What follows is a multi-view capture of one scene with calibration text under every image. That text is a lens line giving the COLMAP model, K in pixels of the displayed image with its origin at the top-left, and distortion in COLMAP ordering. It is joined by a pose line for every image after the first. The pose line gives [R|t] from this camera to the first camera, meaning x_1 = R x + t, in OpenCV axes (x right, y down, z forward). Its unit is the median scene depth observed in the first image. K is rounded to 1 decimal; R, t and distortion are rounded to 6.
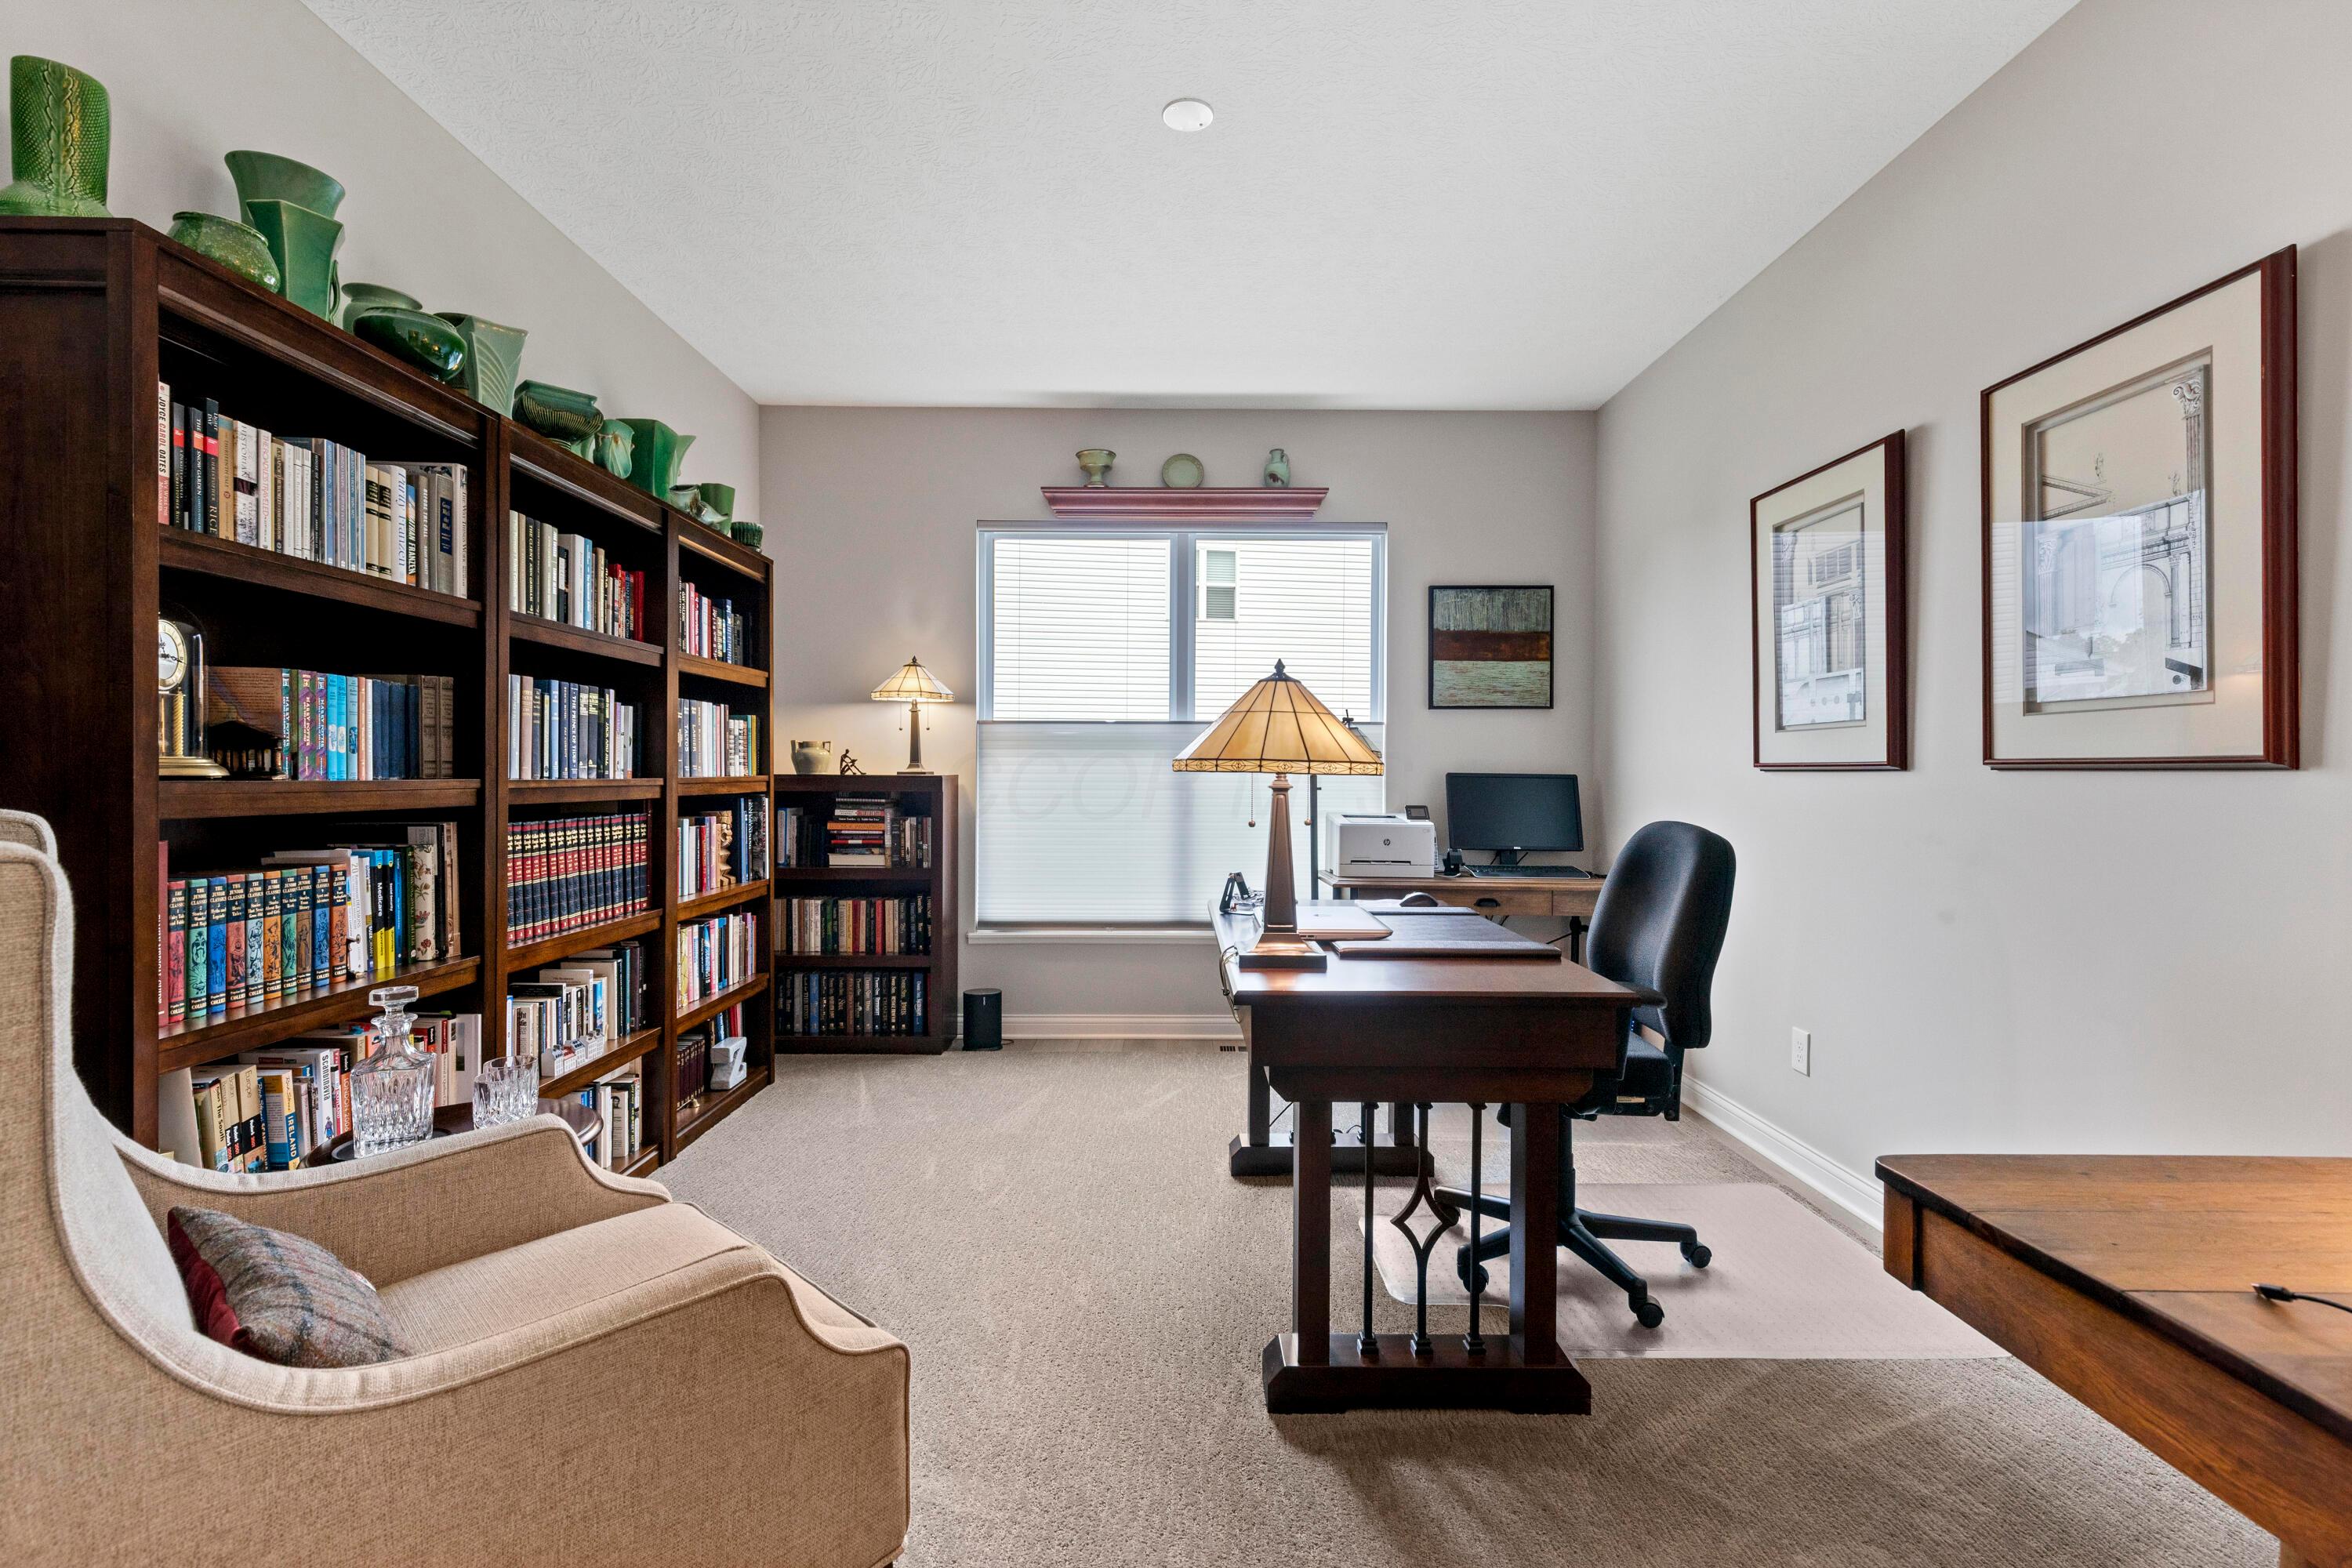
lens RADIAL K [[1053.8, 0, 1179.4], [0, 1053.8, 767.7], [0, 0, 1]] dist [0.002258, 0.000417]
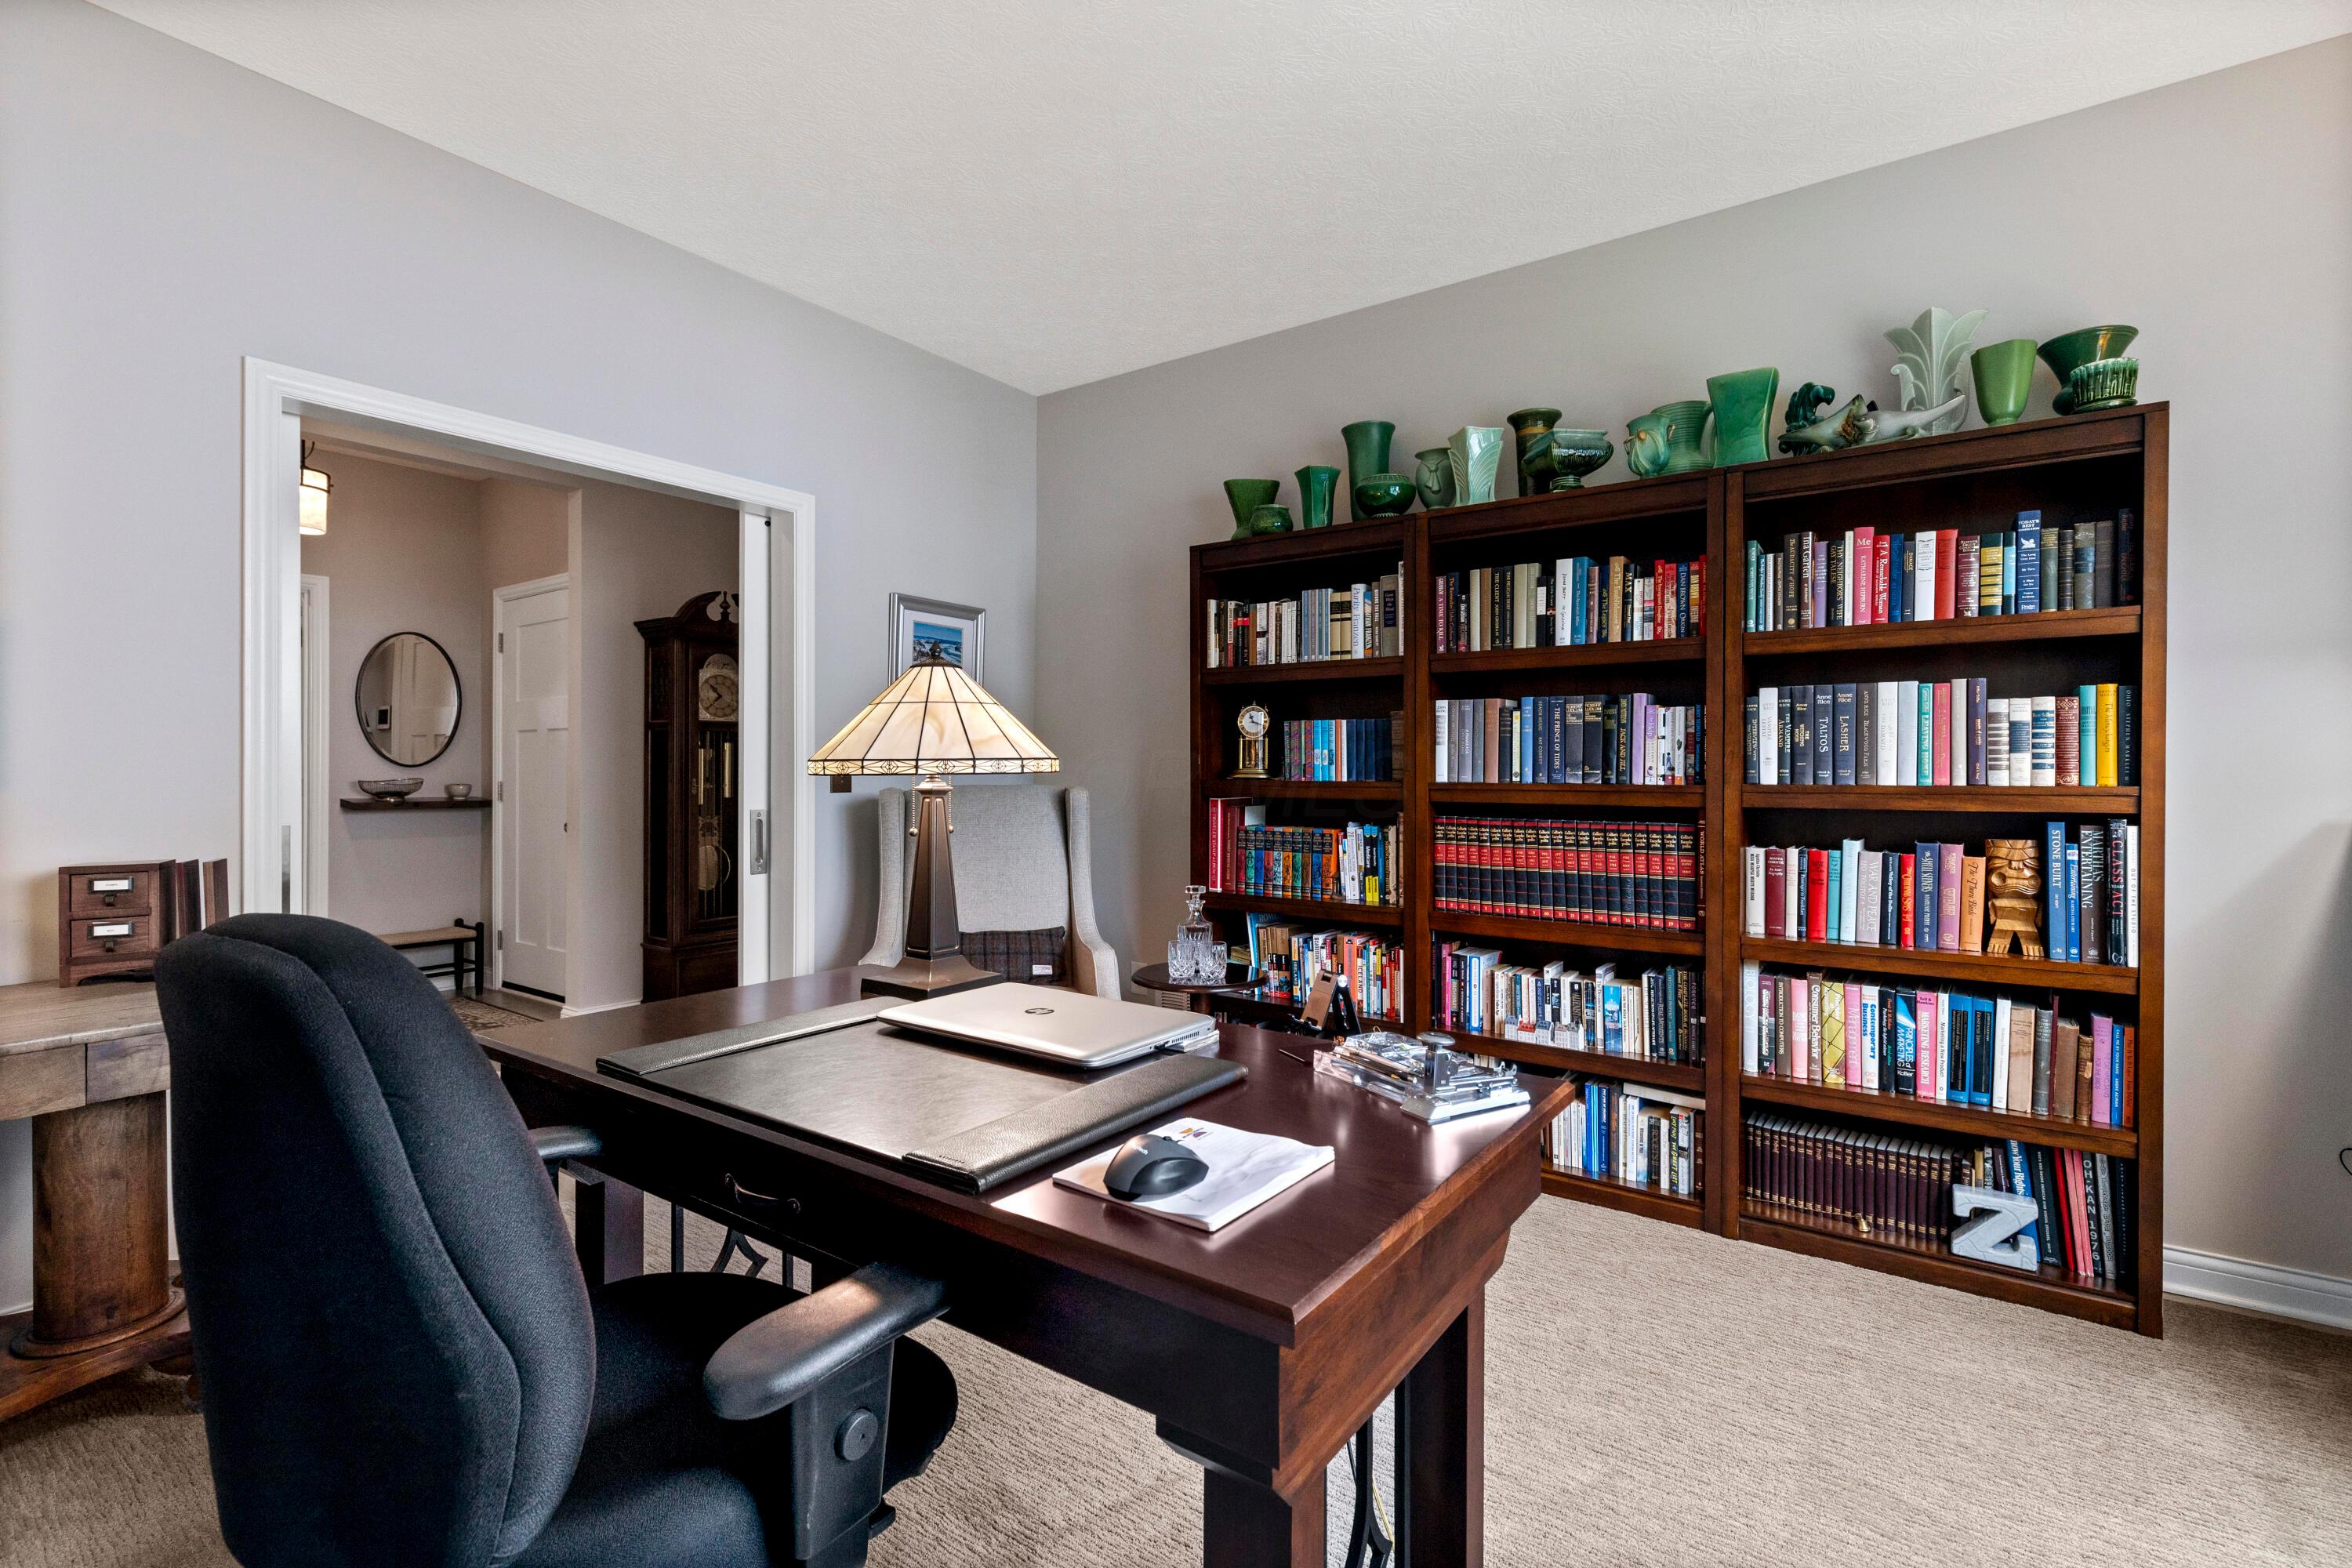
lens RADIAL K [[1053.8, 0, 1179.4], [0, 1053.8, 767.7], [0, 0, 1]] dist [0.002258, 0.000417]
pose [[-0.586095, -0.004788, -0.810228, 0.692710], [-0.000421, 0.999984, -0.005605, -0.000213], [0.810242, -0.002943, -0.586088, 1.697295]]
